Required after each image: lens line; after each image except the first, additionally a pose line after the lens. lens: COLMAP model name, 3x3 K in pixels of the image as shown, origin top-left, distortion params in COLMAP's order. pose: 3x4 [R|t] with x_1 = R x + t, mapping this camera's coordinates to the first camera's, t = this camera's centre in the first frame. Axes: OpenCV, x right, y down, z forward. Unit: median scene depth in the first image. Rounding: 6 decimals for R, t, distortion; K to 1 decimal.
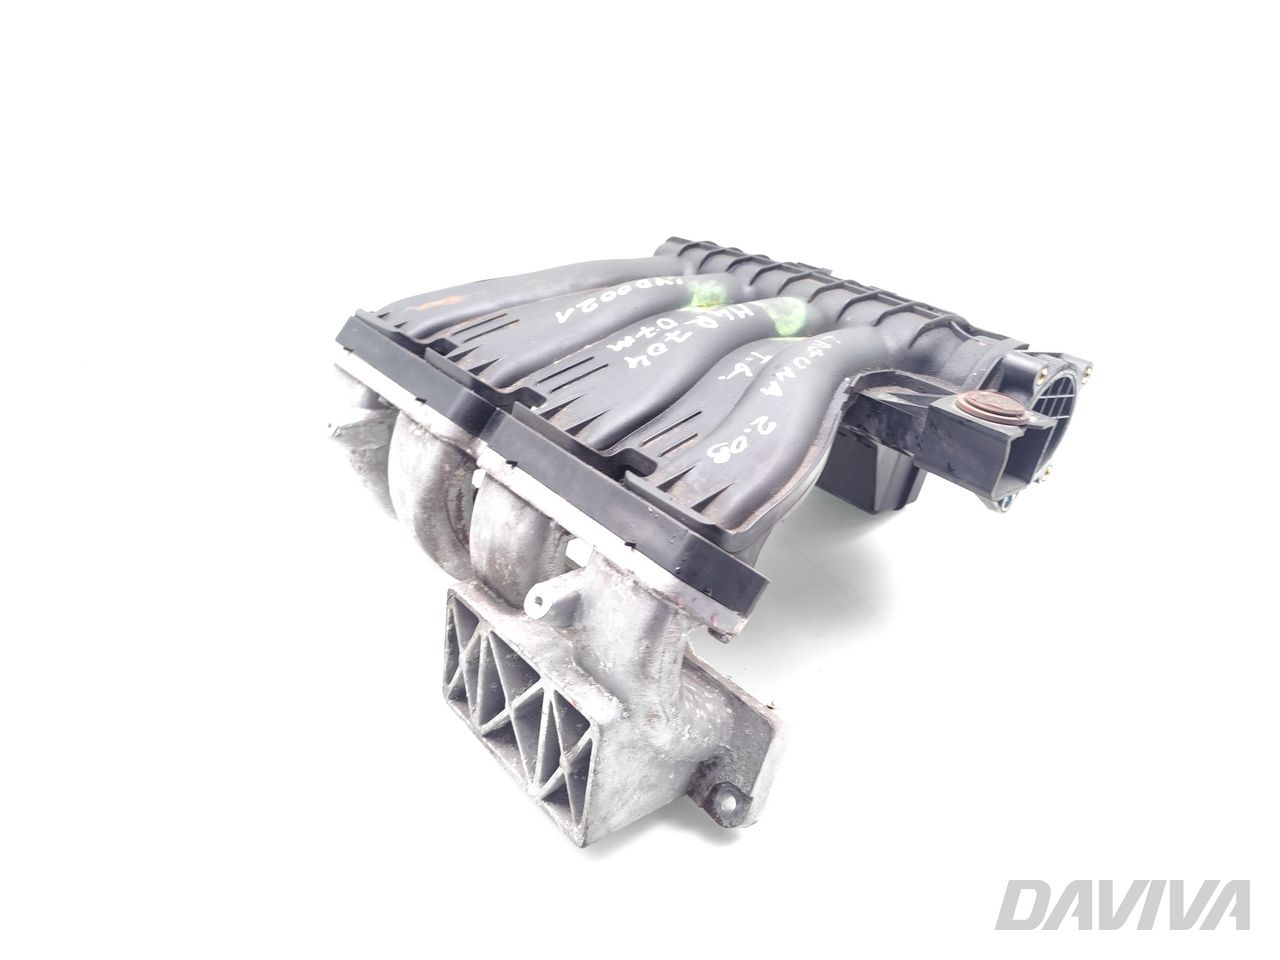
lens RADIAL K [[862.6, 0, 640.0], [0, 862.6, 480.0], [0, 0, 1]] dist [0.000156, -0.000064]
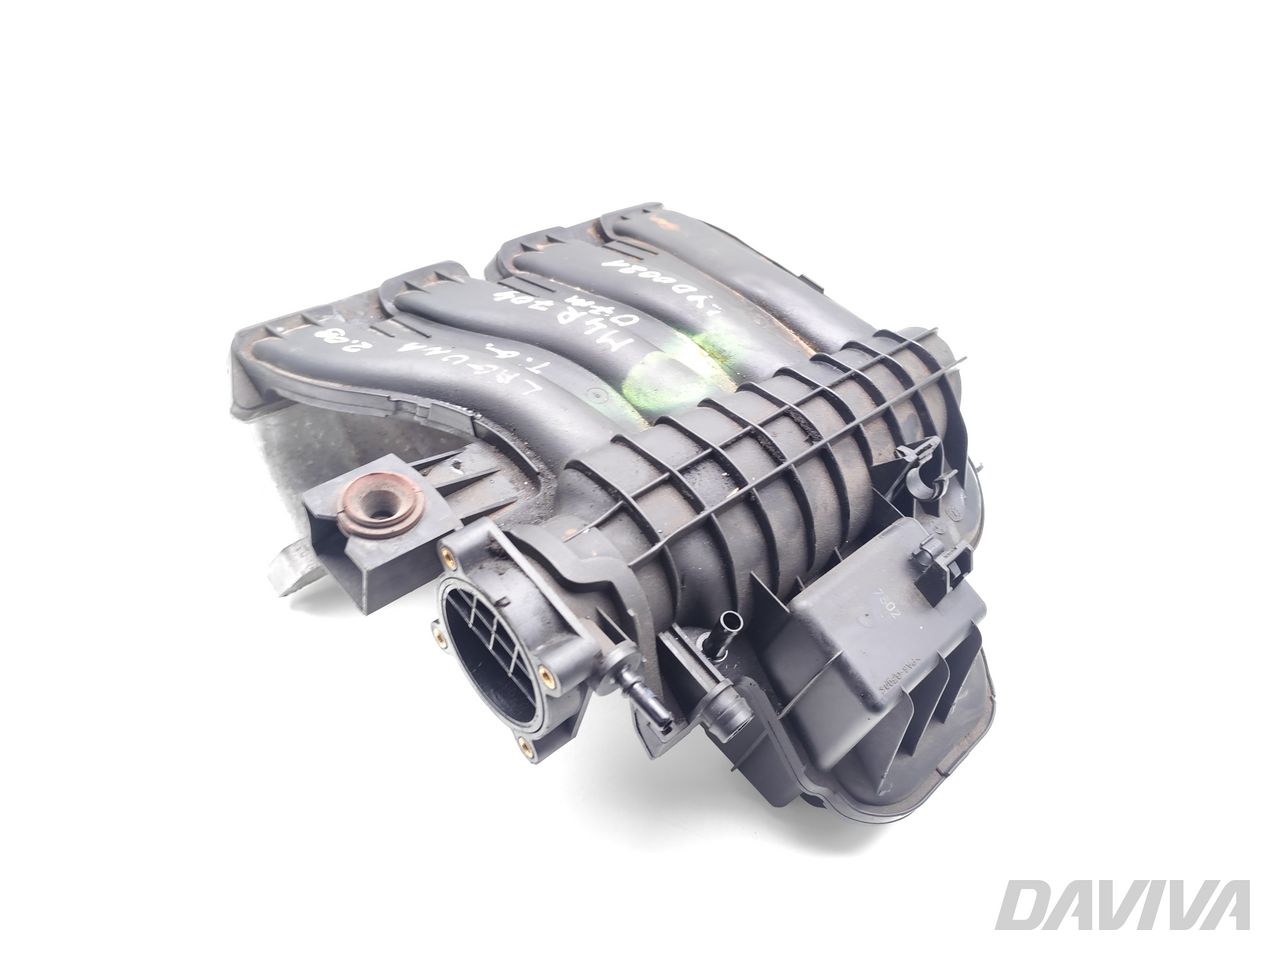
lens RADIAL K [[862.6, 0, 640.0], [0, 862.6, 480.0], [0, 0, 1]] dist [0.000156, -0.000064]
pose [[0.022769, 0.602579, -0.797734, 0.962016], [-0.553286, 0.672197, 0.491961, -0.584415], [0.832680, 0.430174, 0.348703, 0.844720]]
